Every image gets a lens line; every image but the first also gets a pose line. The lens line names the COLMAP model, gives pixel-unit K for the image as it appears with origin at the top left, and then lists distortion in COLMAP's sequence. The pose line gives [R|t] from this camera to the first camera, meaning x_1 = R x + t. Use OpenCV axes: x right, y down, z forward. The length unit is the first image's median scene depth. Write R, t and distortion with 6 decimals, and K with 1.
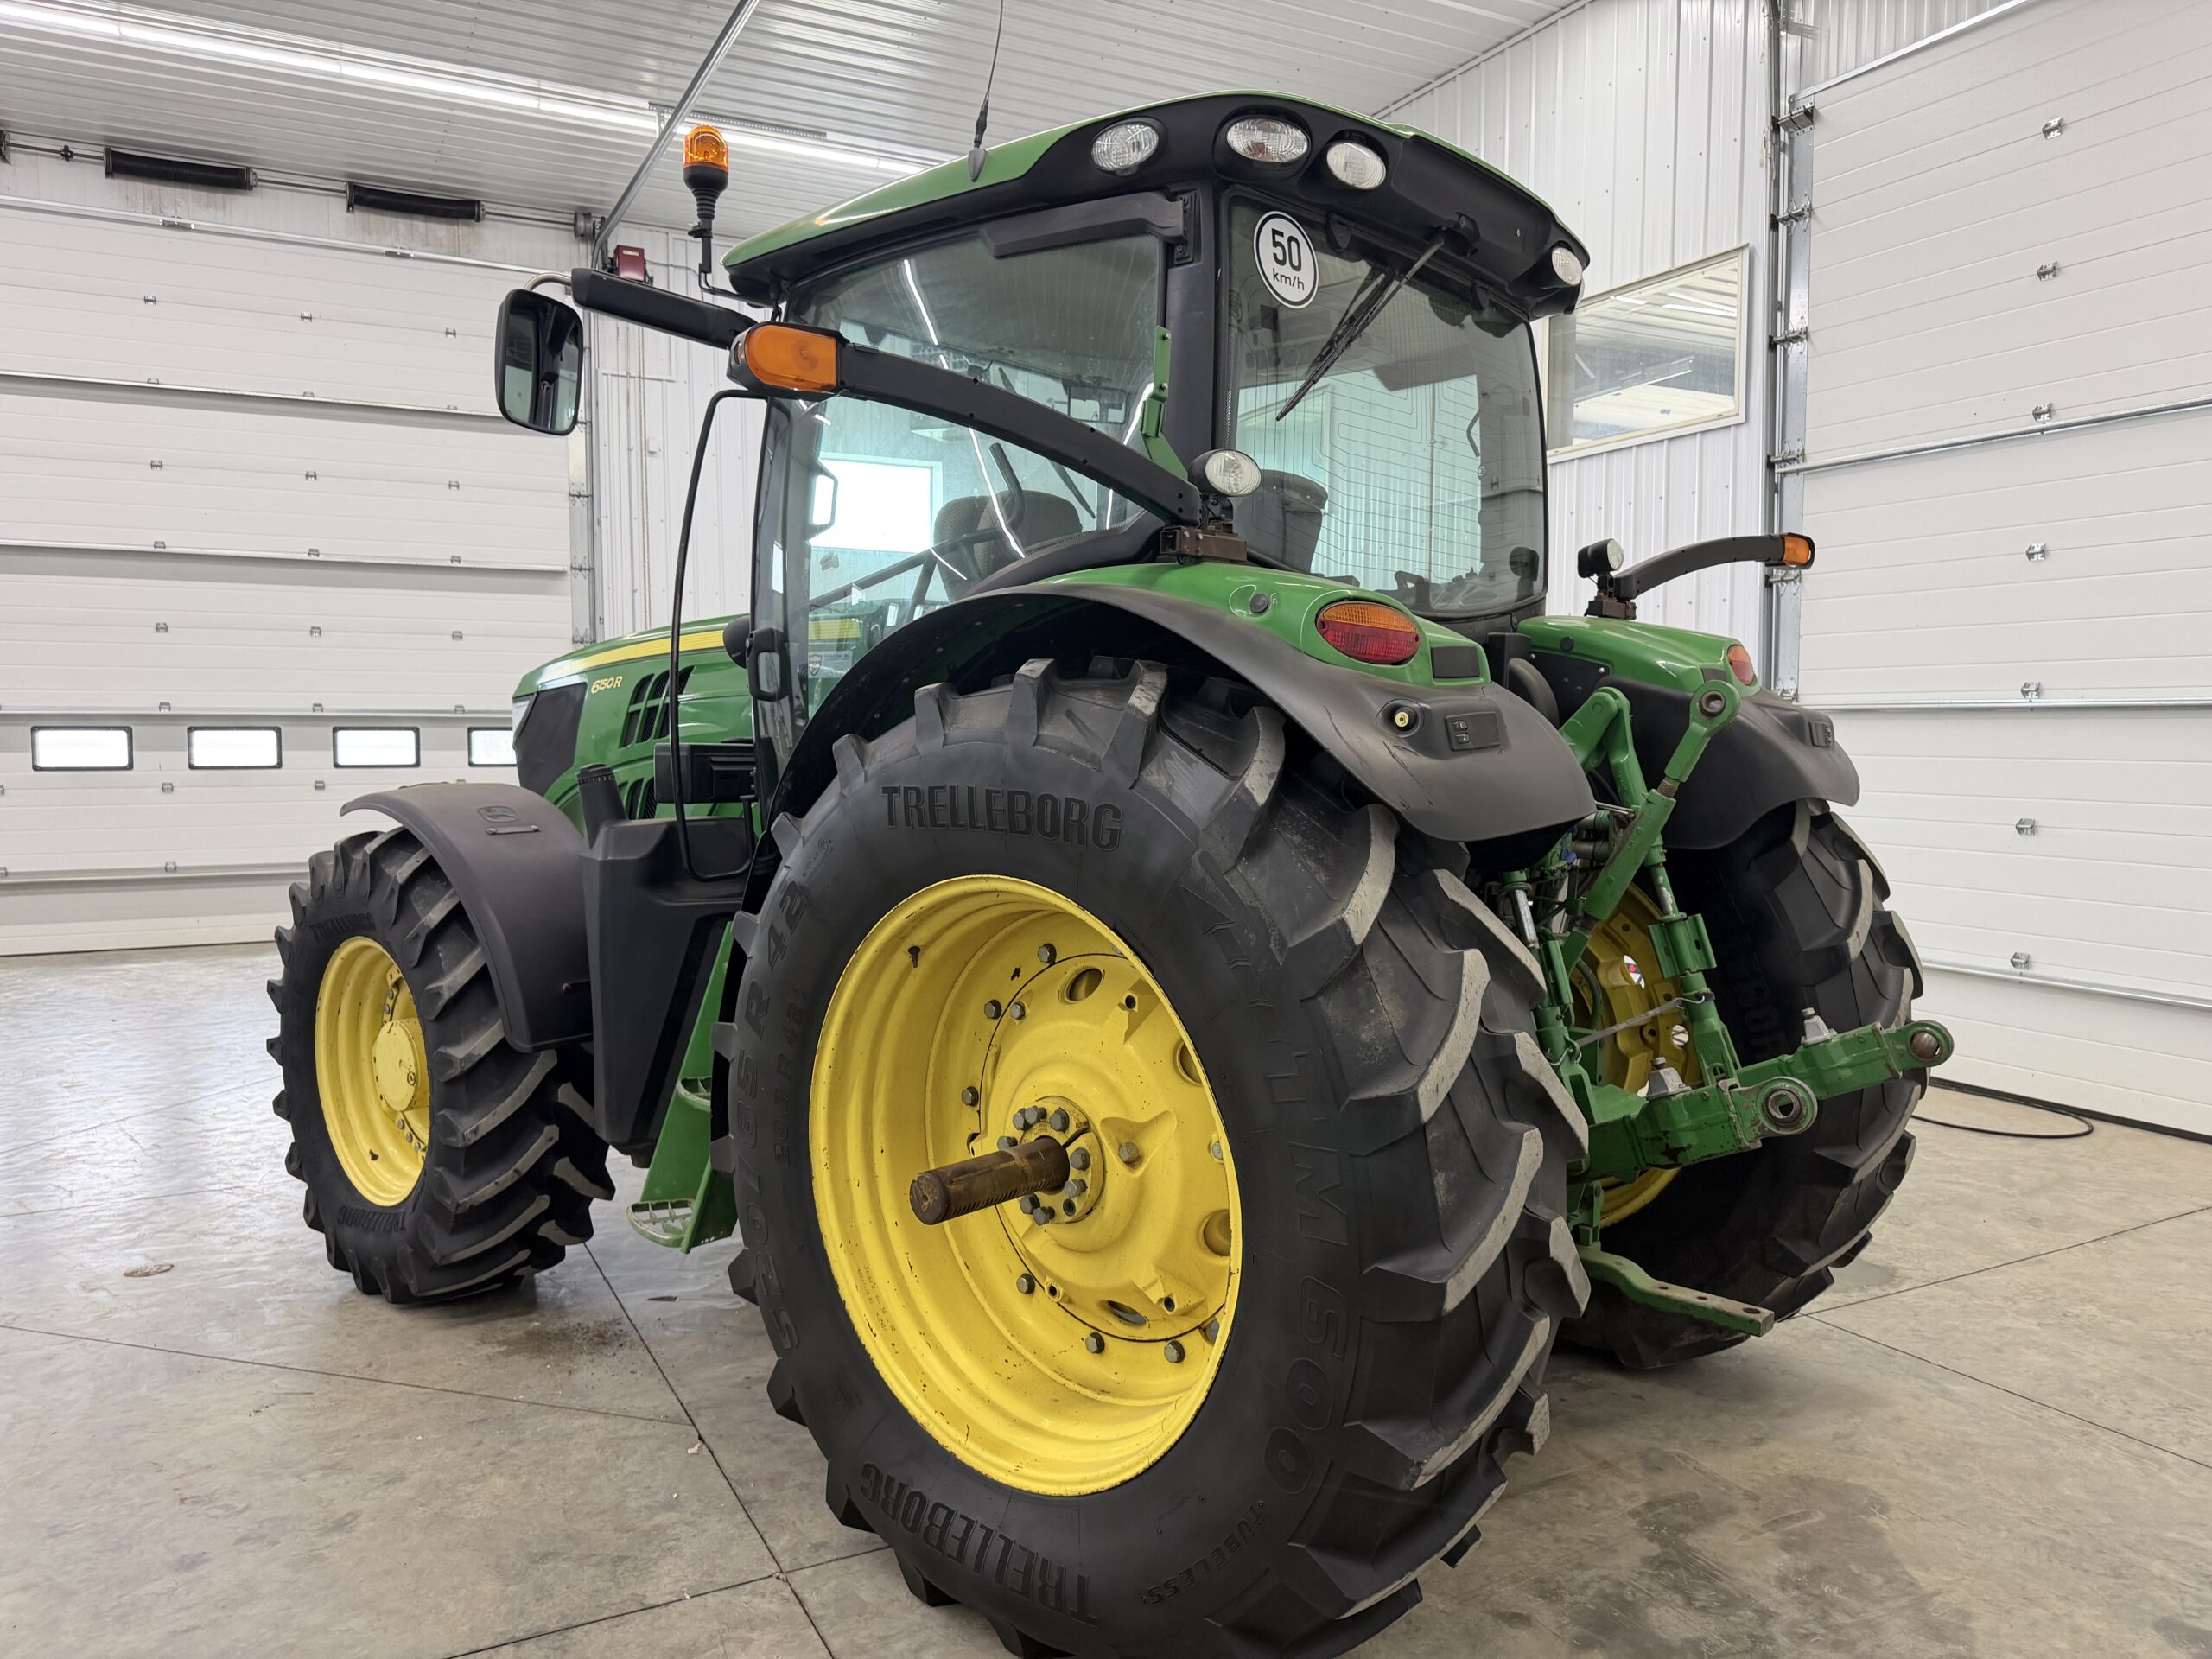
lens RADIAL K [[1573.2, 0, 1106.0], [0, 1573.2, 829.5], [0, 0, 1]] dist [0.006873, -0.002700]
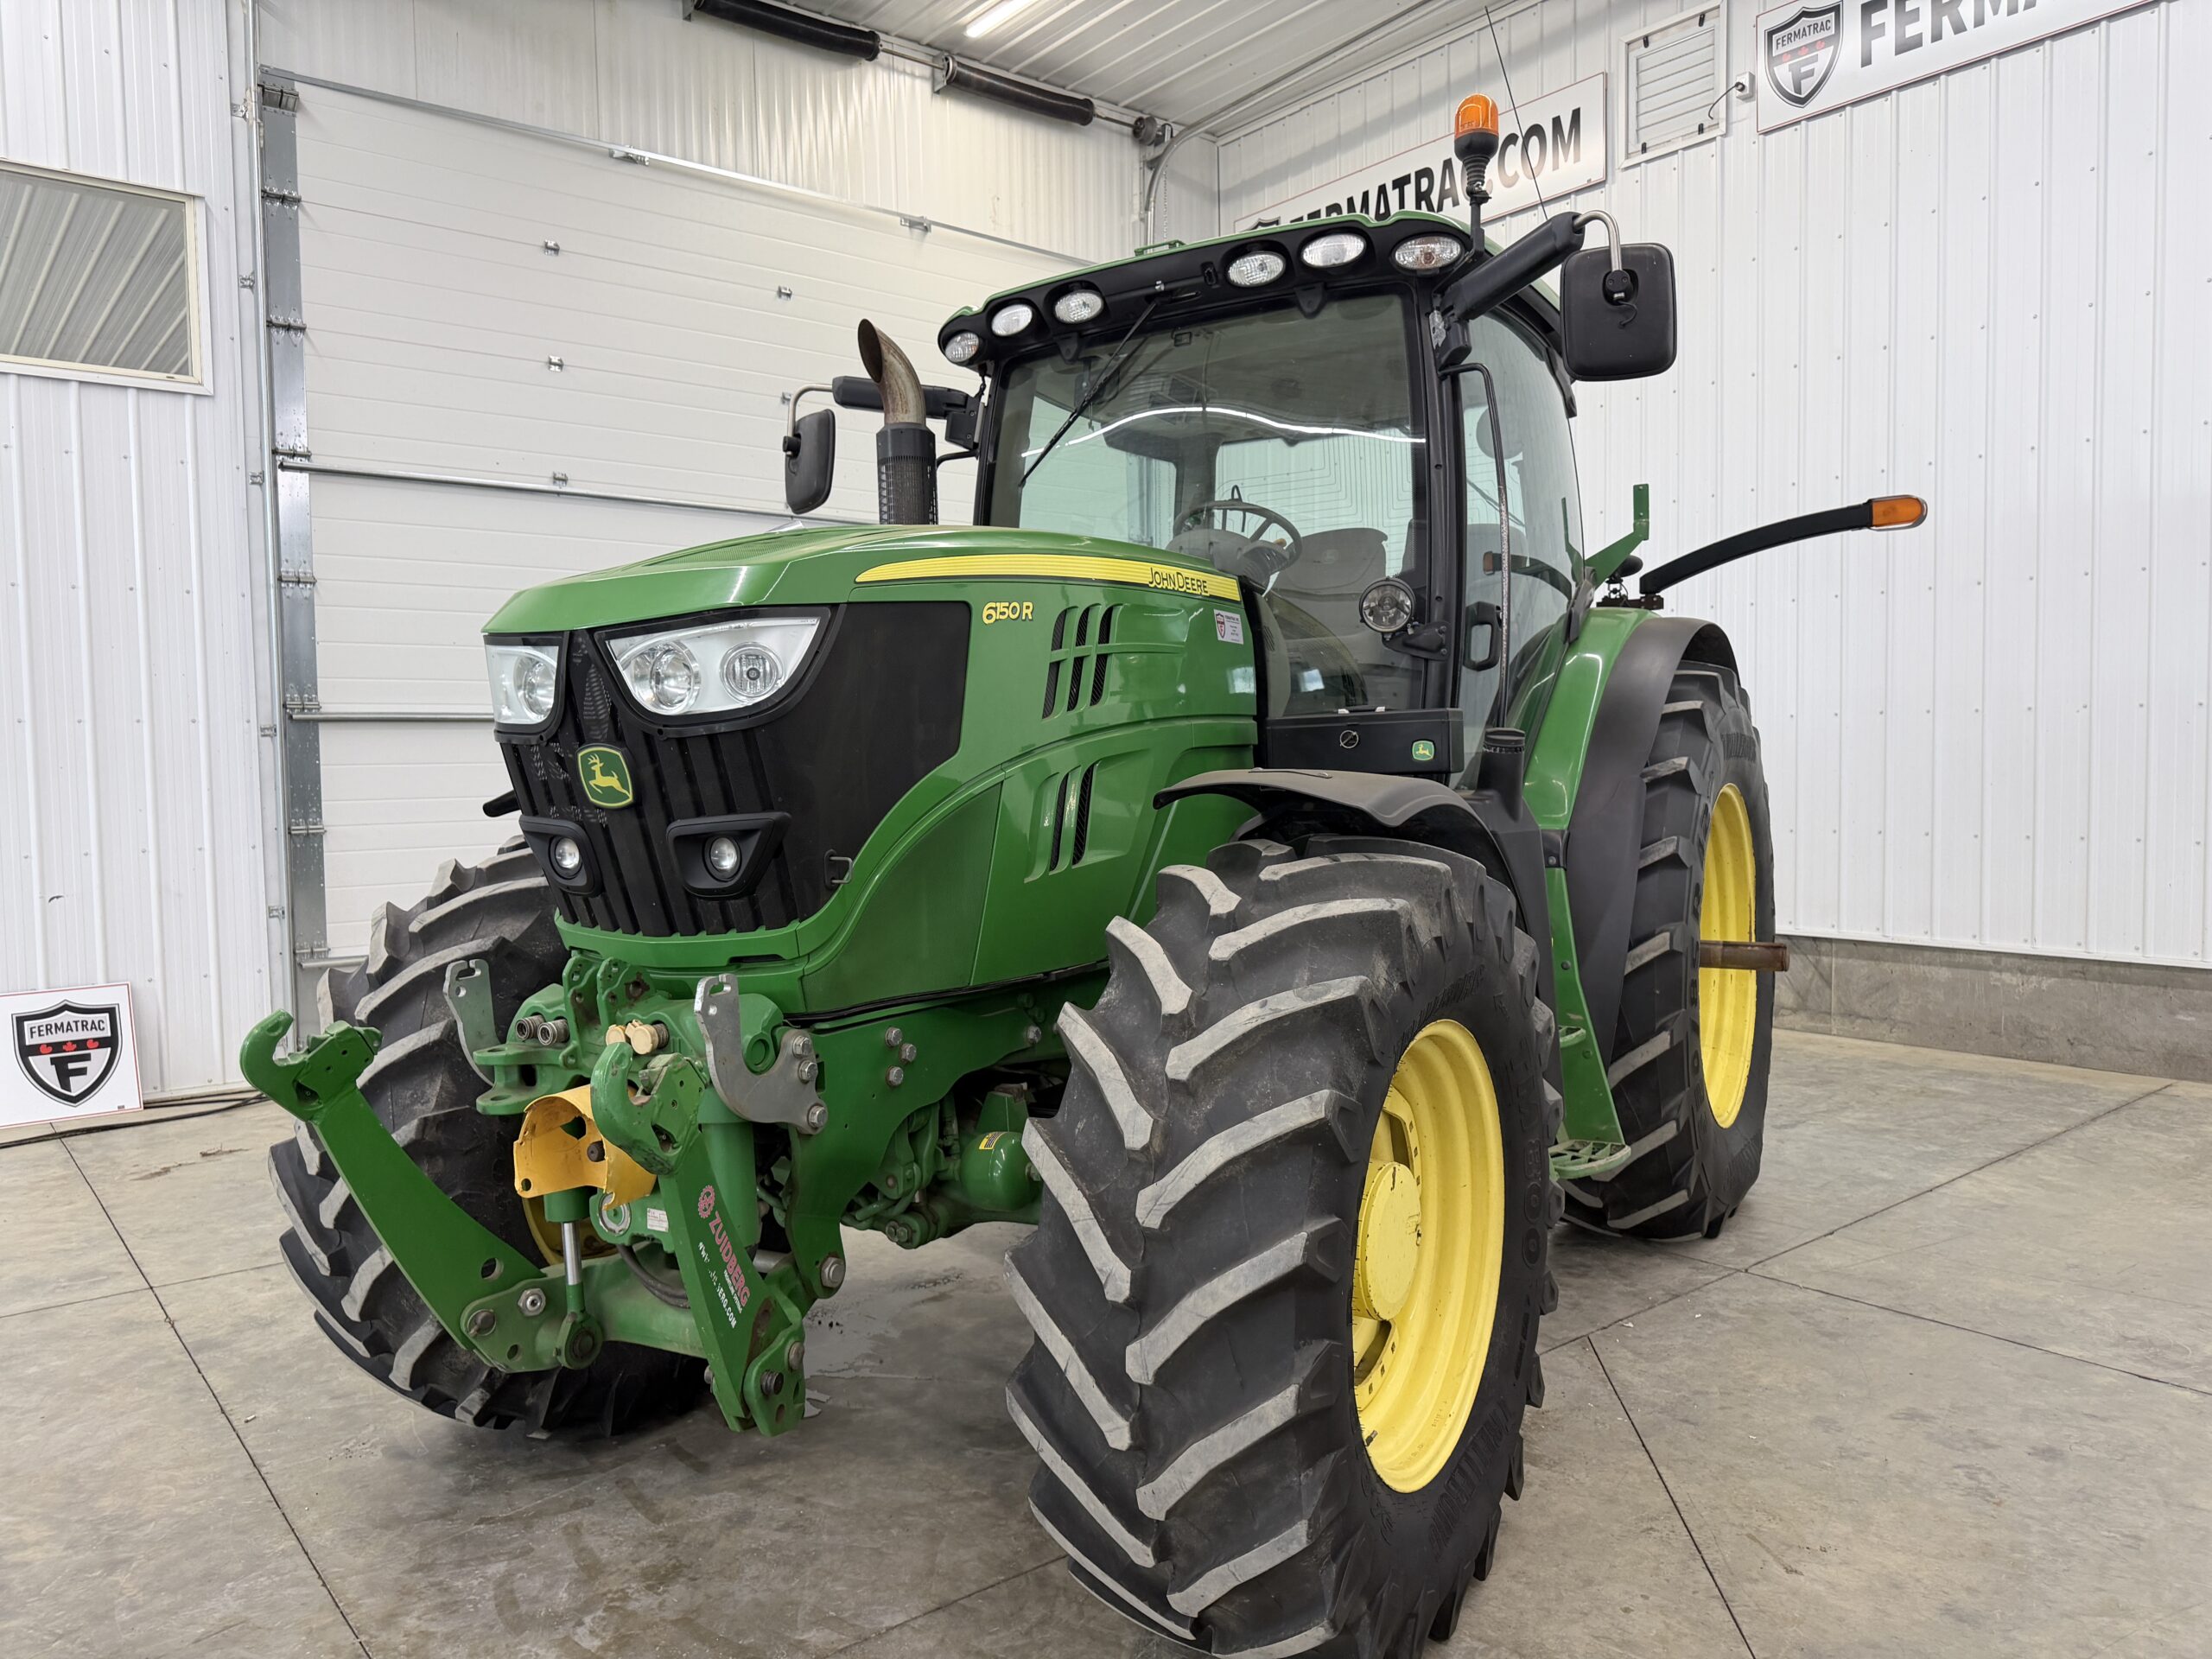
lens RADIAL K [[1576.0, 0, 1098.4], [0, 1576.0, 833.8], [0, 0, 1]] dist [0.012525, -0.008959]
pose [[-0.189080, -0.046902, 0.980841, -1.067676], [0.078185, 0.994968, 0.062650, -0.051716], [-0.978844, 0.088533, -0.184462, 1.280488]]
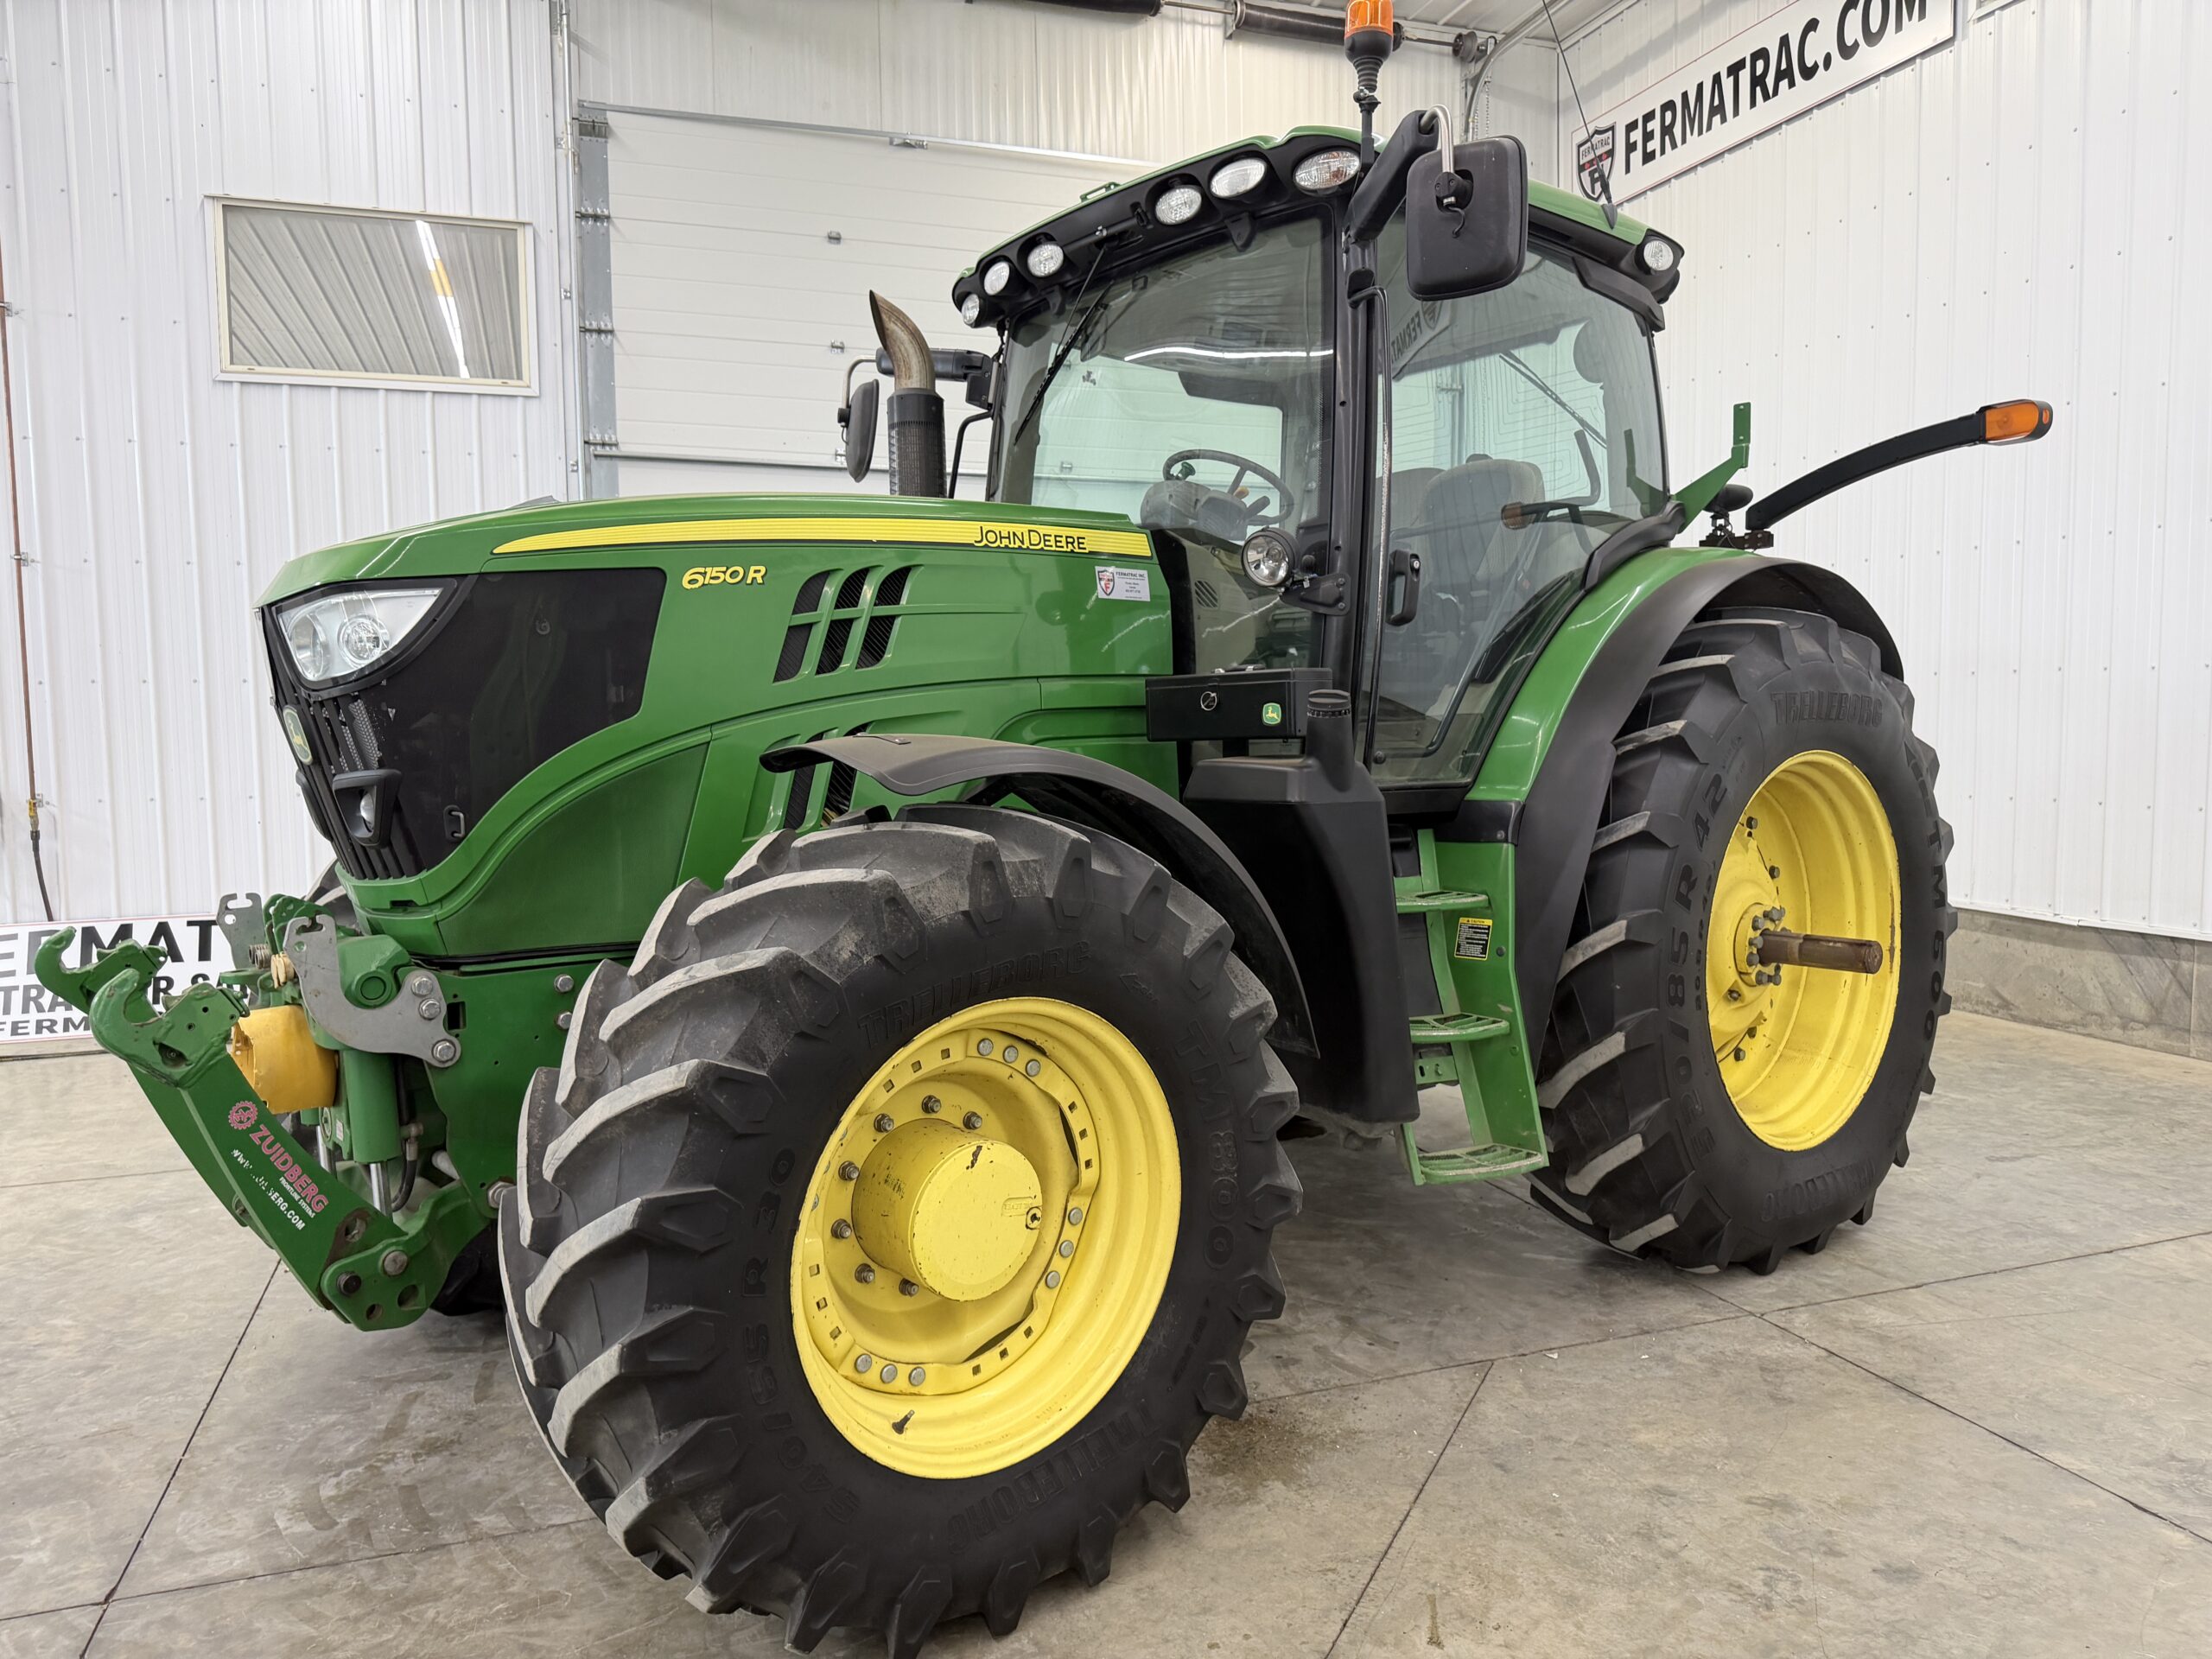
lens RADIAL K [[1573.2, 0, 1106.0], [0, 1573.2, 829.5], [0, 0, 1]] dist [0.006873, -0.002700]
pose [[0.147352, -0.074746, 0.986256, -1.060976], [0.074514, 0.995146, 0.064287, -0.027931], [-0.986273, 0.064017, 0.152206, 0.911598]]
